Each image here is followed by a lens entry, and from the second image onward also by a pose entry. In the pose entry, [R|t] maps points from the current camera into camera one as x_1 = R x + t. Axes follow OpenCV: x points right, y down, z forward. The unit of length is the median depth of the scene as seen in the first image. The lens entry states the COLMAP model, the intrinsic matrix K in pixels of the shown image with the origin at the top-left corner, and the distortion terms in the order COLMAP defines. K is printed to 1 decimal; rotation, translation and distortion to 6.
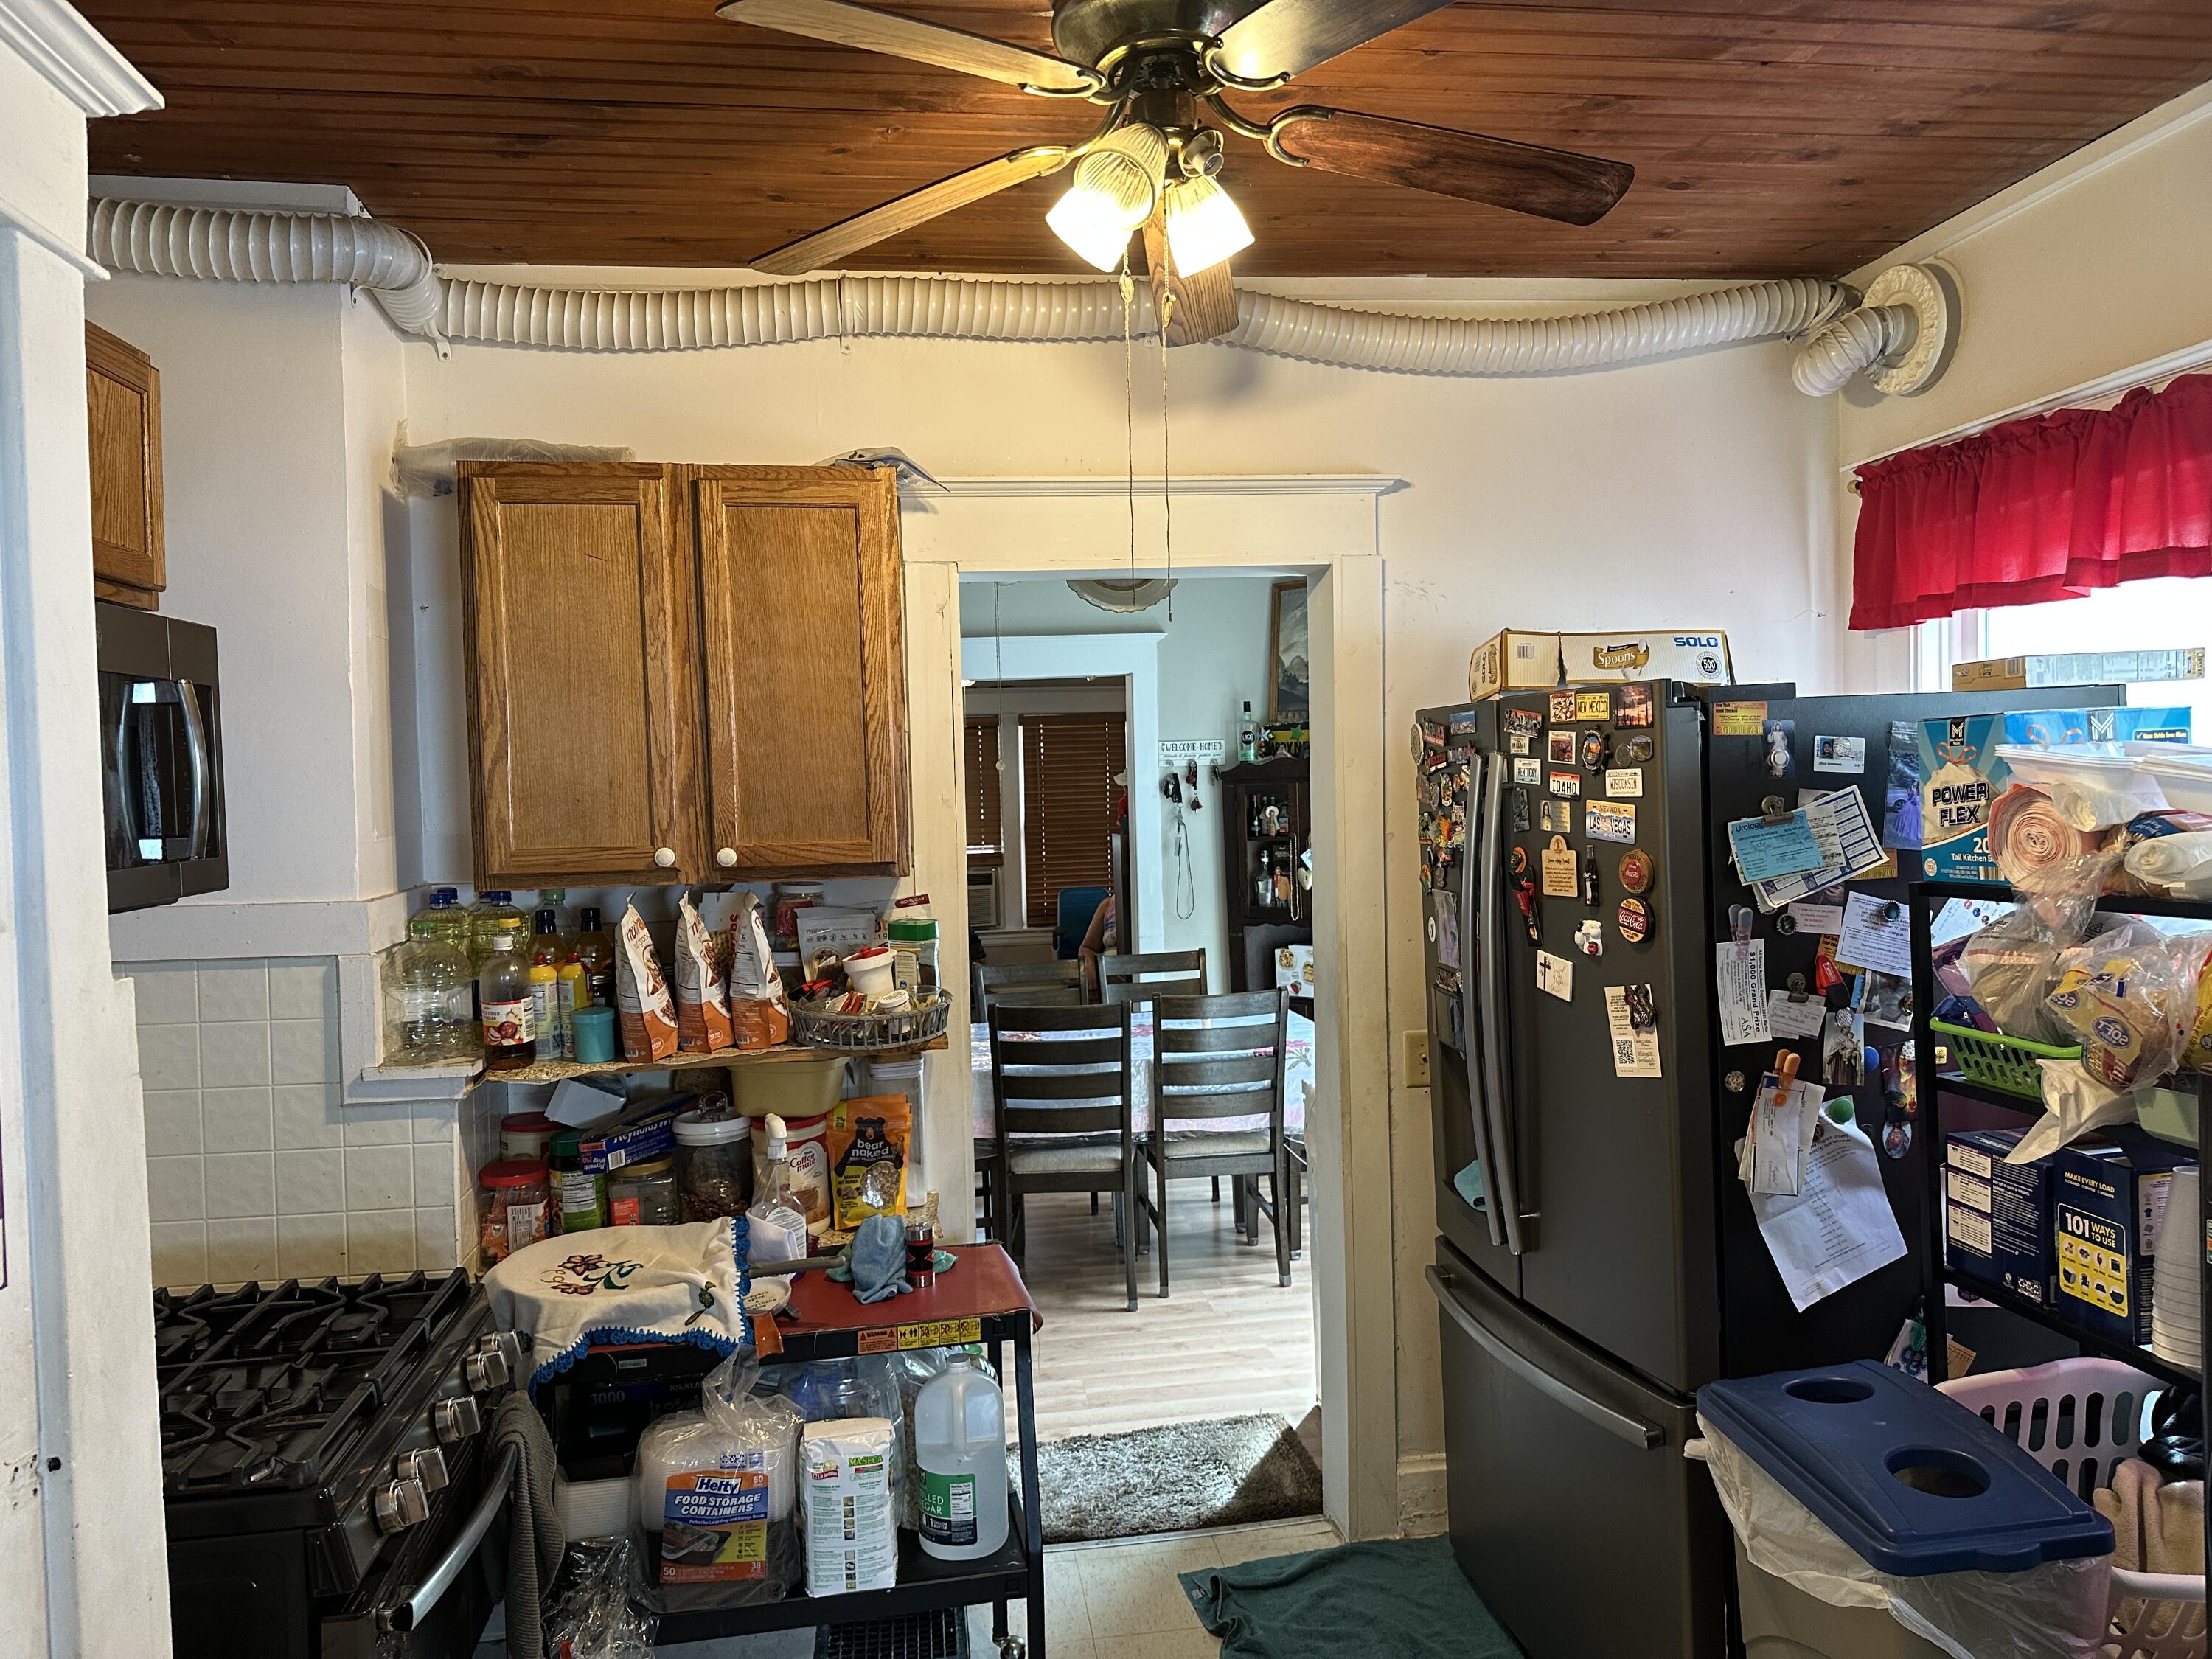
lens RADIAL K [[1548.0, 0, 1124.6], [0, 1548.0, 826.3], [0, 0, 1]] dist [0.073852, -0.090820]
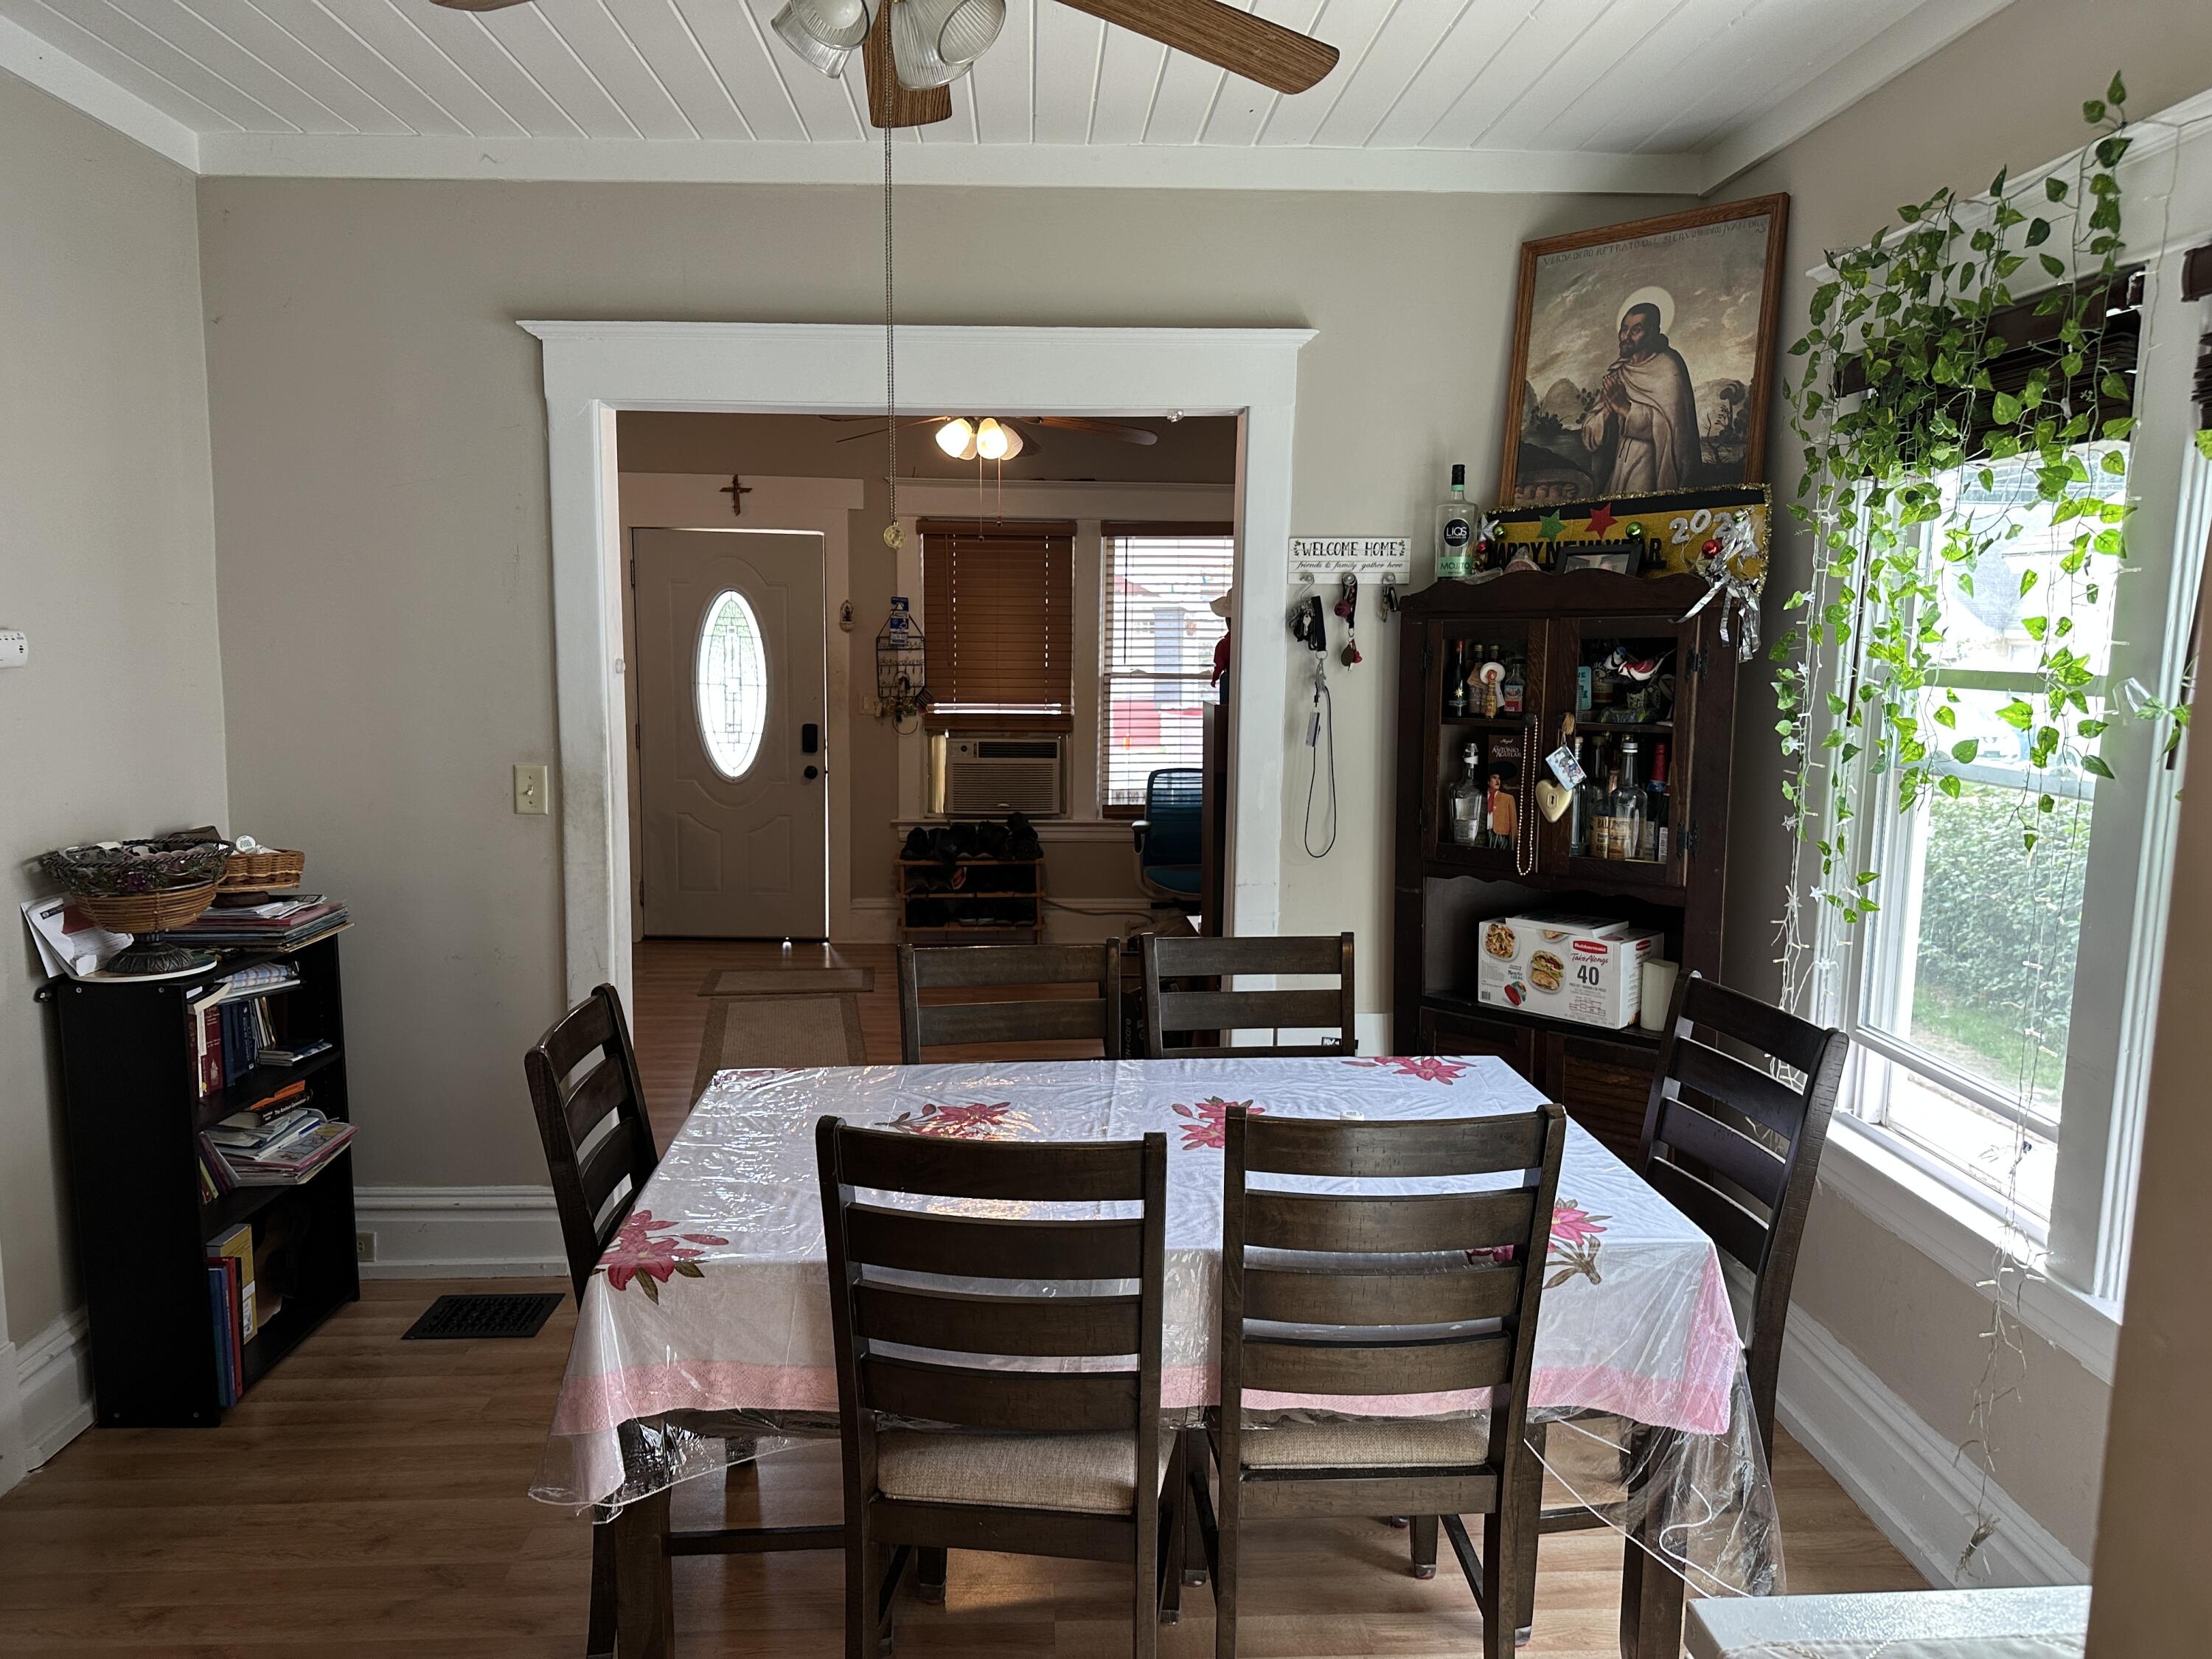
lens RADIAL K [[1548.0, 0, 1128.2], [0, 1548.0, 841.6], [0, 0, 1]] dist [0.073852, -0.090820]
pose [[0.995211, 0.053414, -0.081869, 0.015928], [-0.044745, 0.993539, 0.104295, -0.001789], [0.086911, -0.100132, 0.991171, 0.441382]]
